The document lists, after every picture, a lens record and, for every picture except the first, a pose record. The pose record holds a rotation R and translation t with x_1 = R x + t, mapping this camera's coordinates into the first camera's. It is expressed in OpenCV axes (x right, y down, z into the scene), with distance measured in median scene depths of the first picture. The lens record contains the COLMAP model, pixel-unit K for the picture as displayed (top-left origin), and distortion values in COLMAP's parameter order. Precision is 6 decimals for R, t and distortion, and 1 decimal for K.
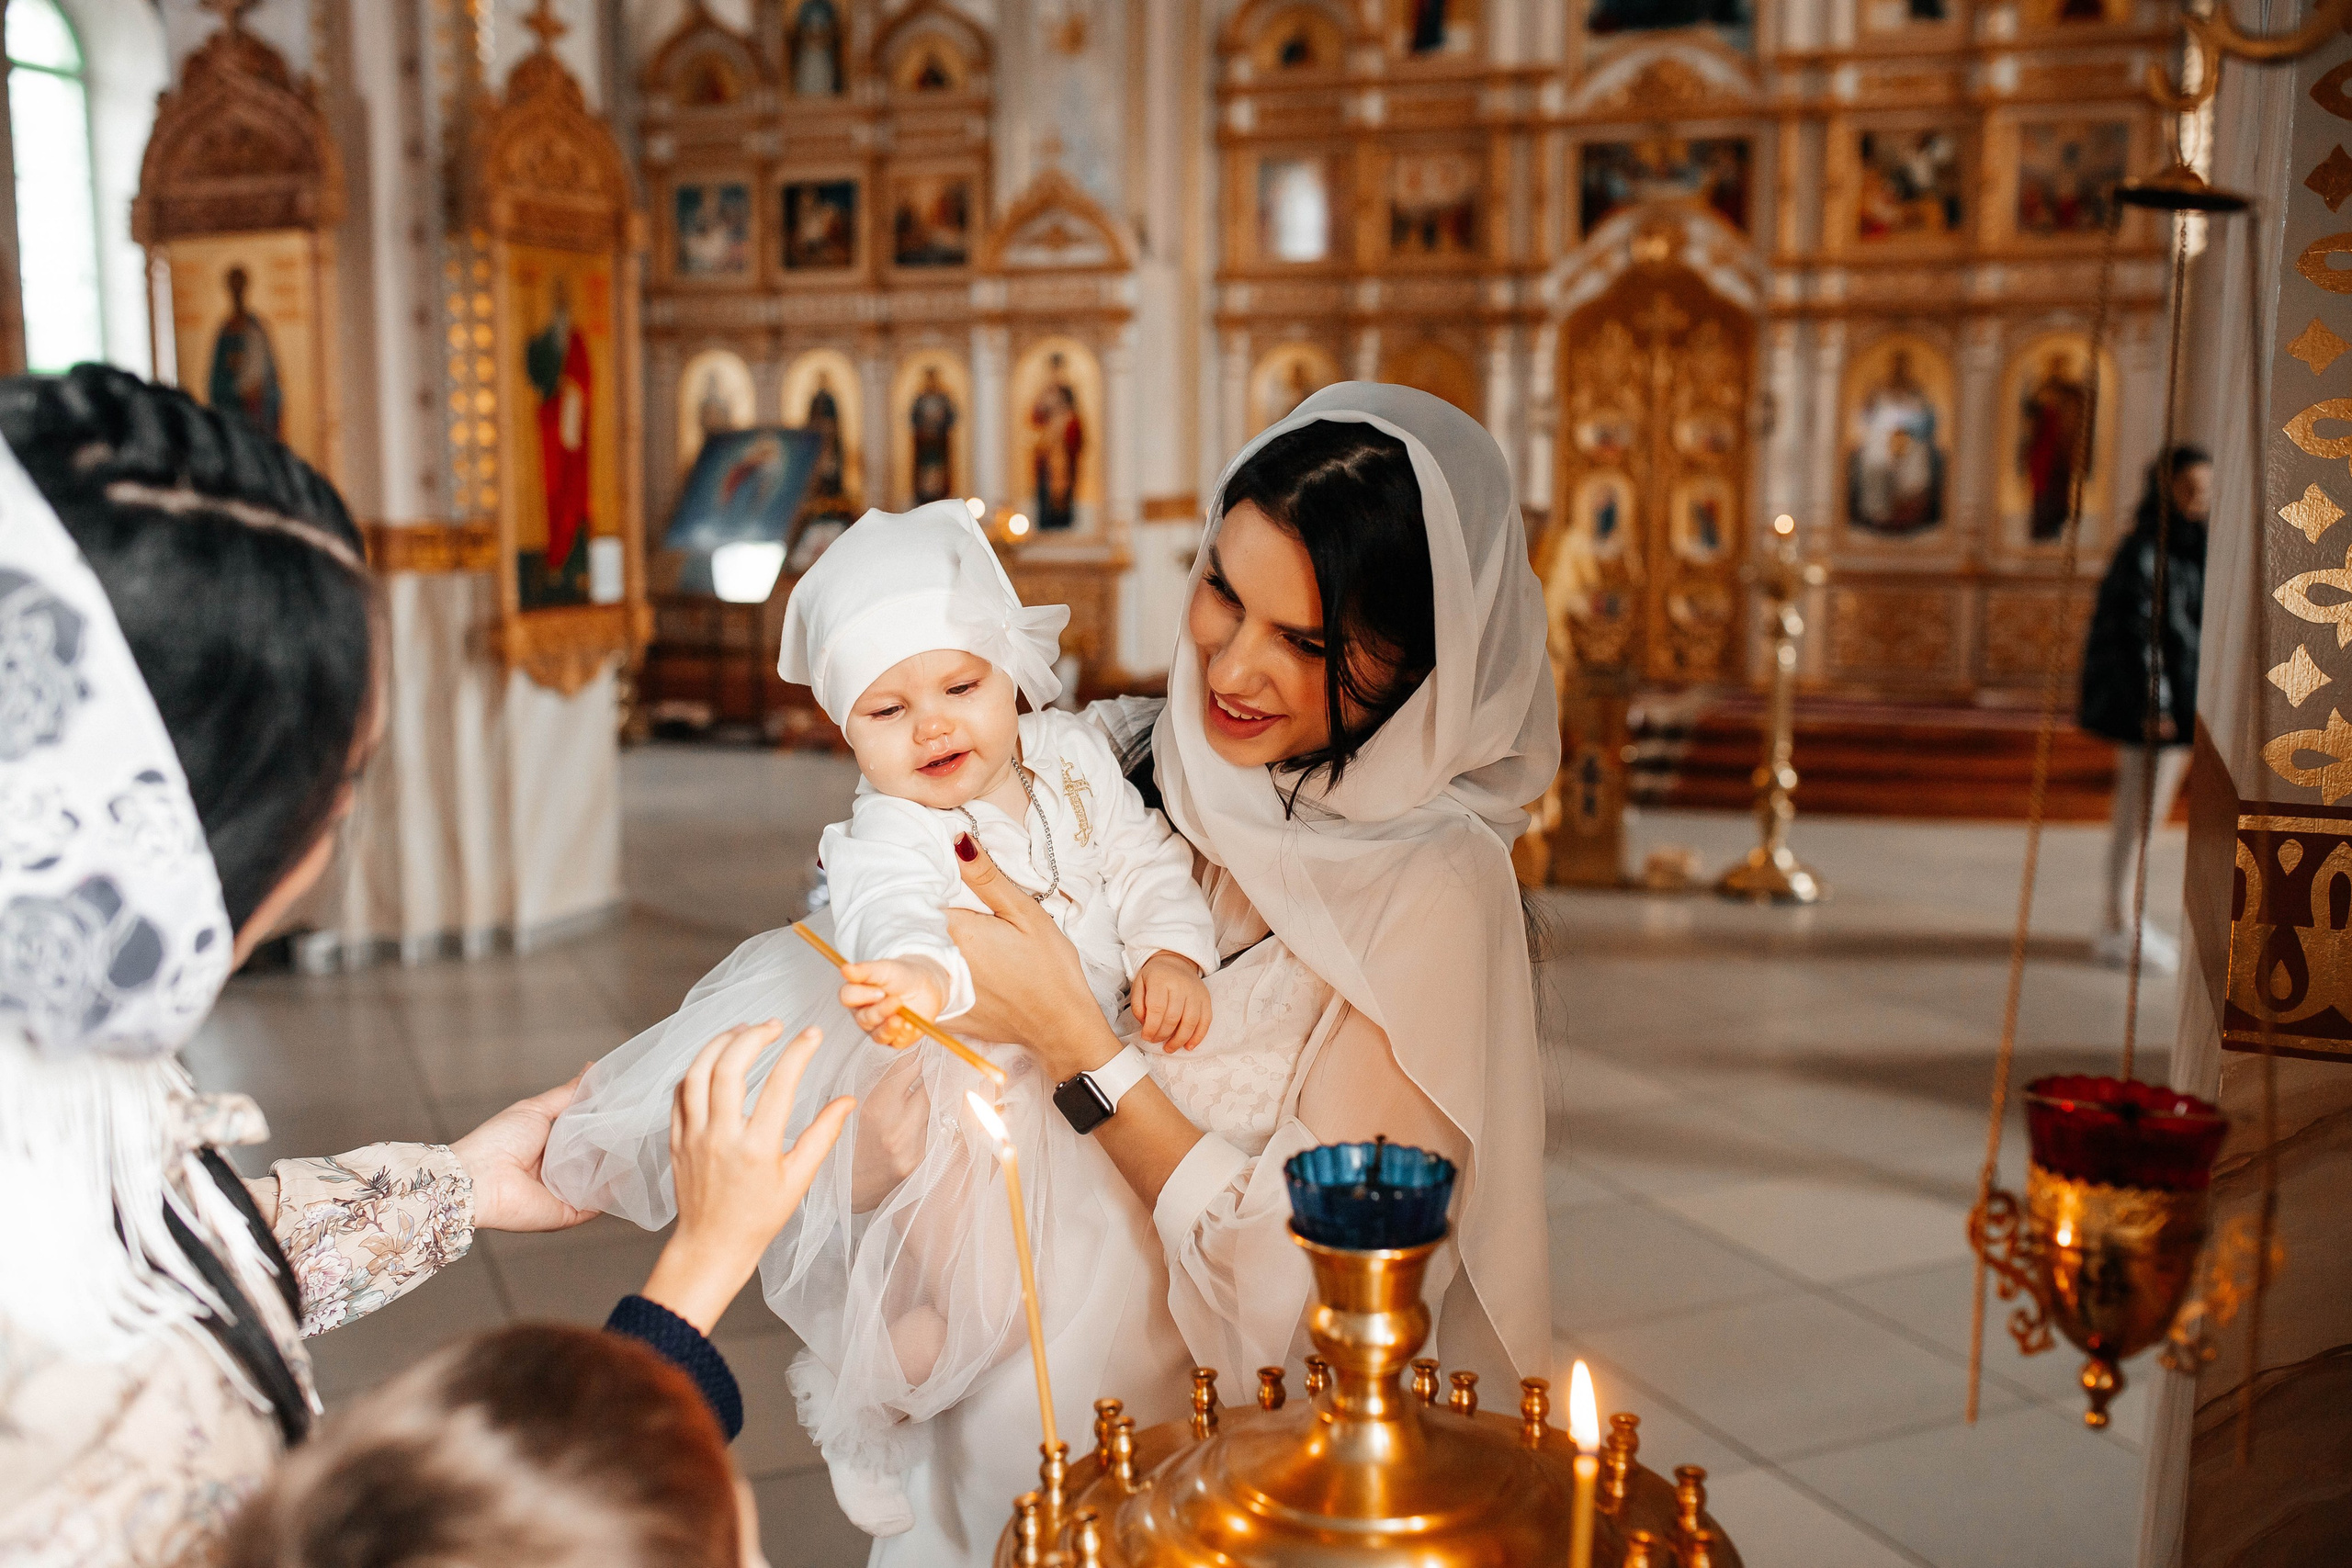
lens RADIAL K [[2285.7, 0, 1167.1], [0, 2285.7, 848.5], [0, 0, 1]] dist [-0.047321, 0.033880]
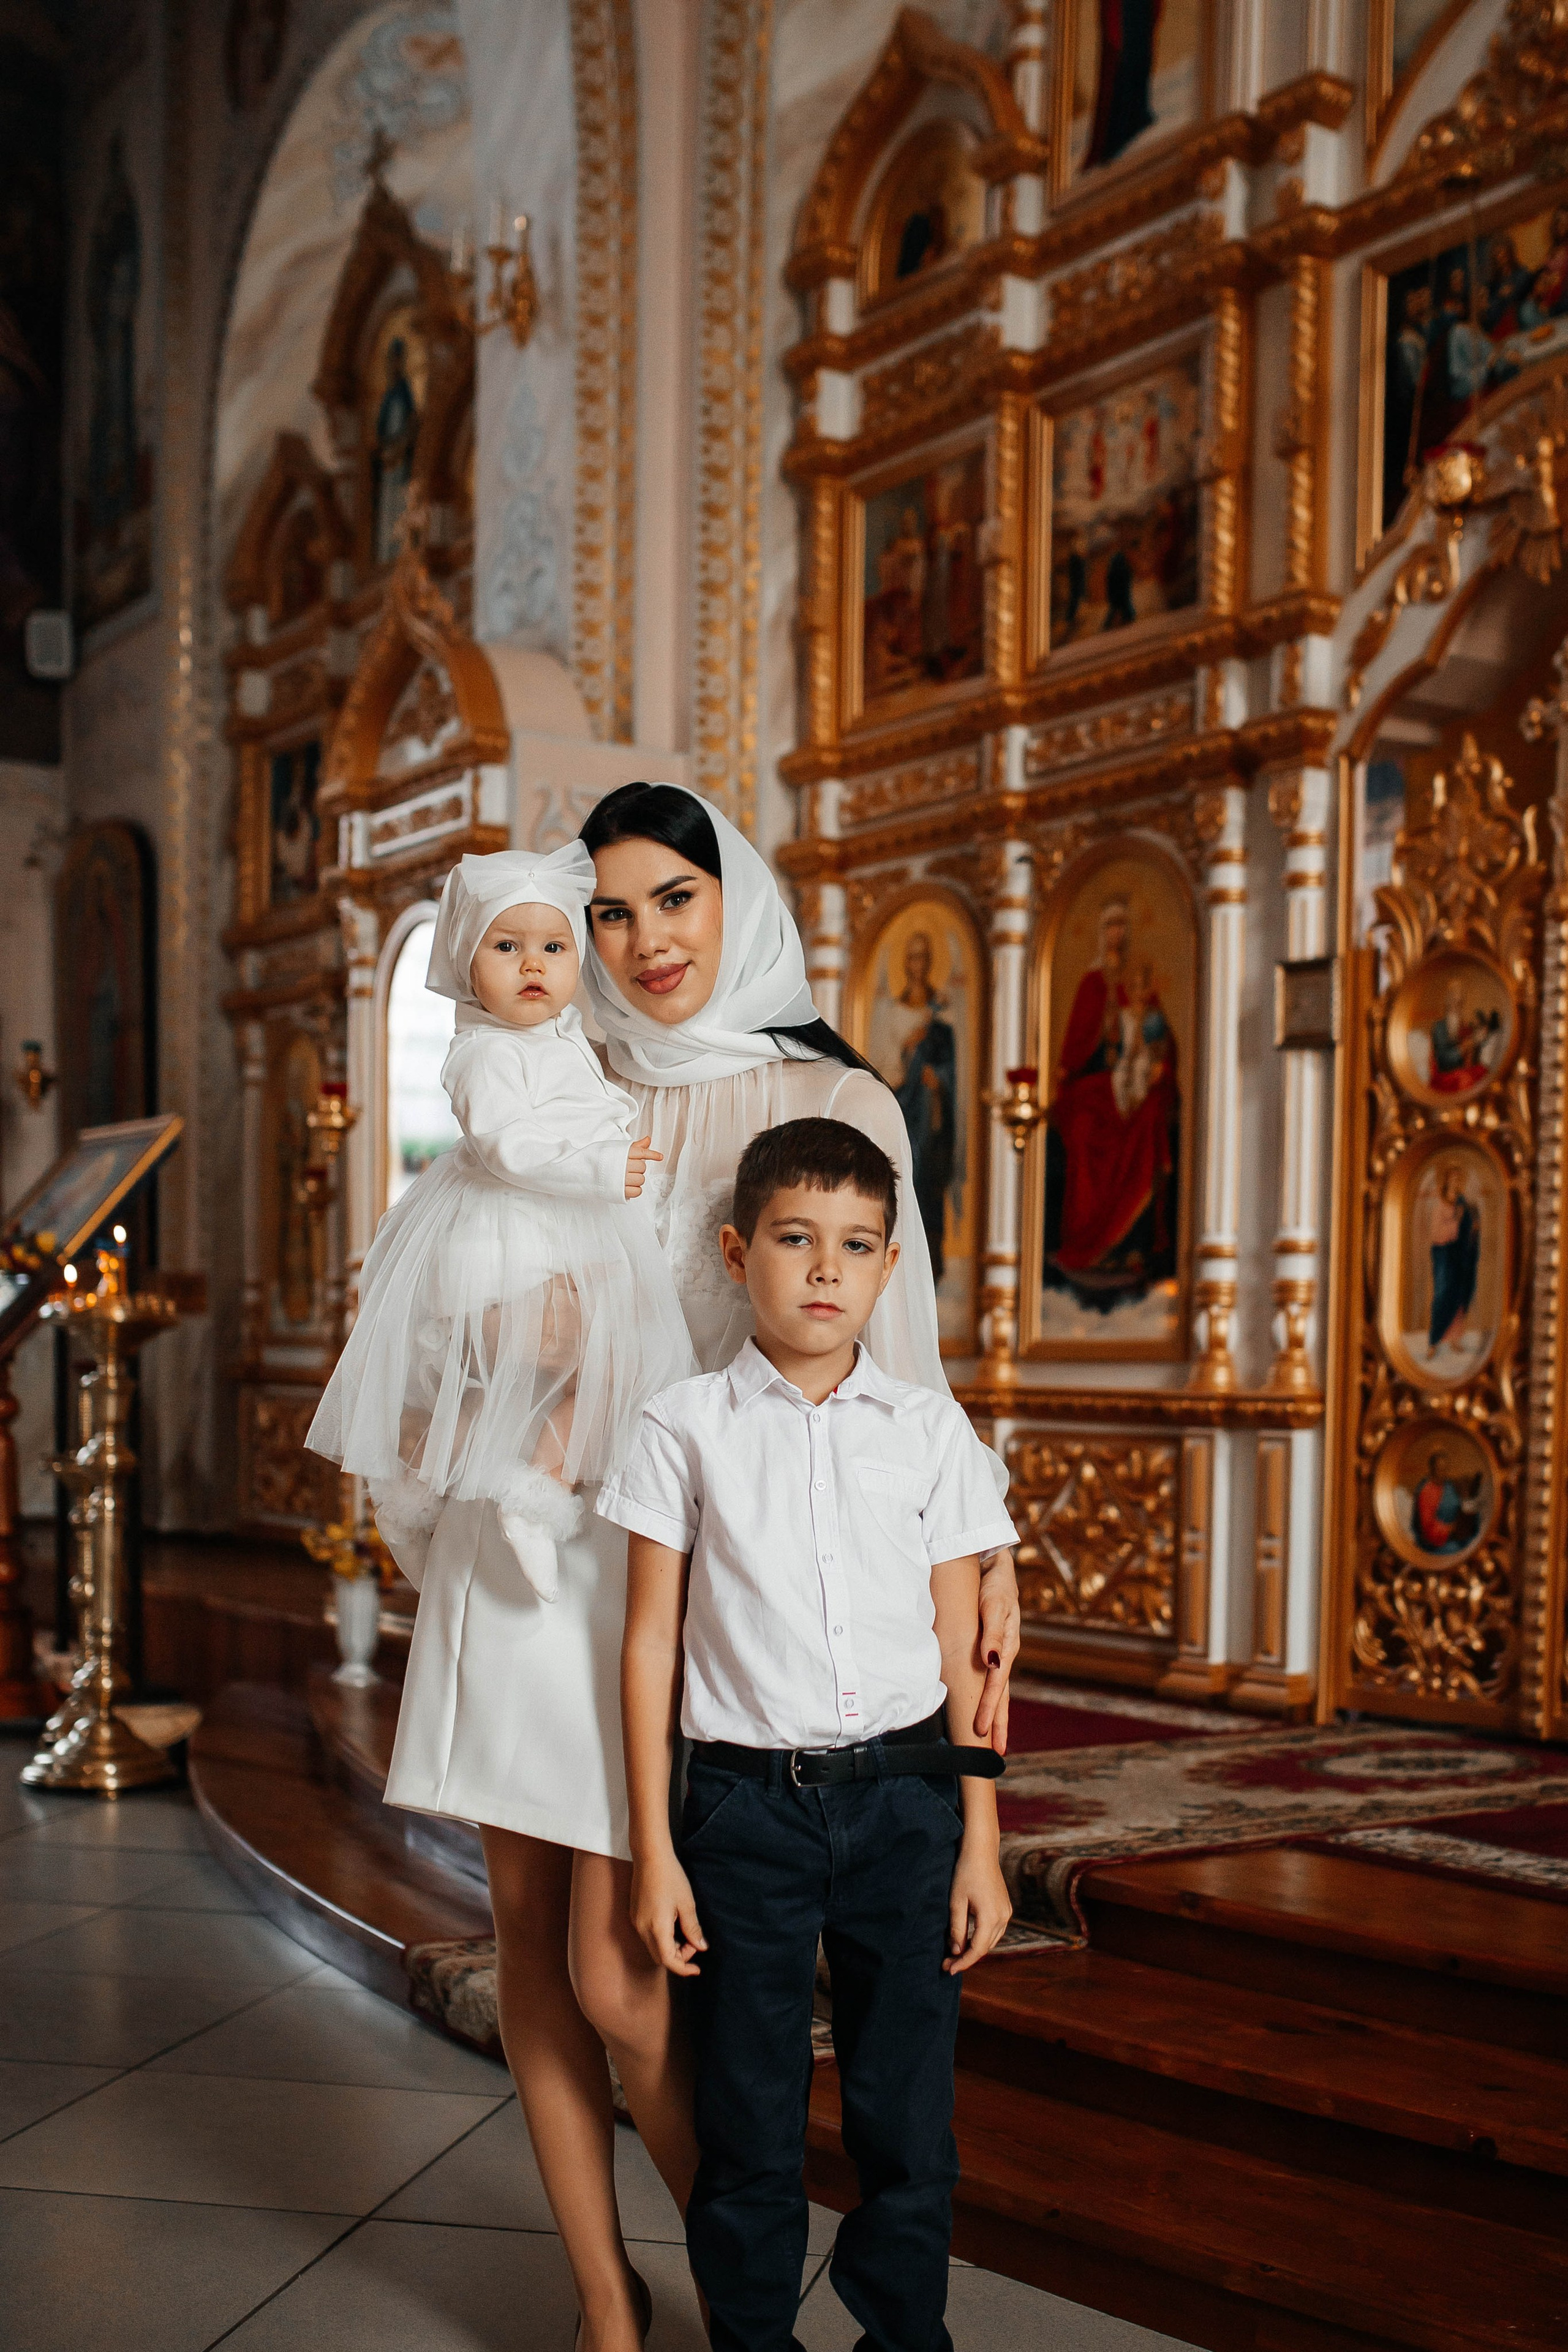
lens RADIAL K [[2744.9, 0, 881.4], [0, 2744.9, 1551.1], [0, 0, 1]] dist [-0.027382, -0.012025]
pose [[0.829230, 0.045235, -0.557074, 0.363082], [-0.096034, 0.993428, -0.062283, -0.065460], [0.550596, 0.105145, 0.828124, 0.597418]]
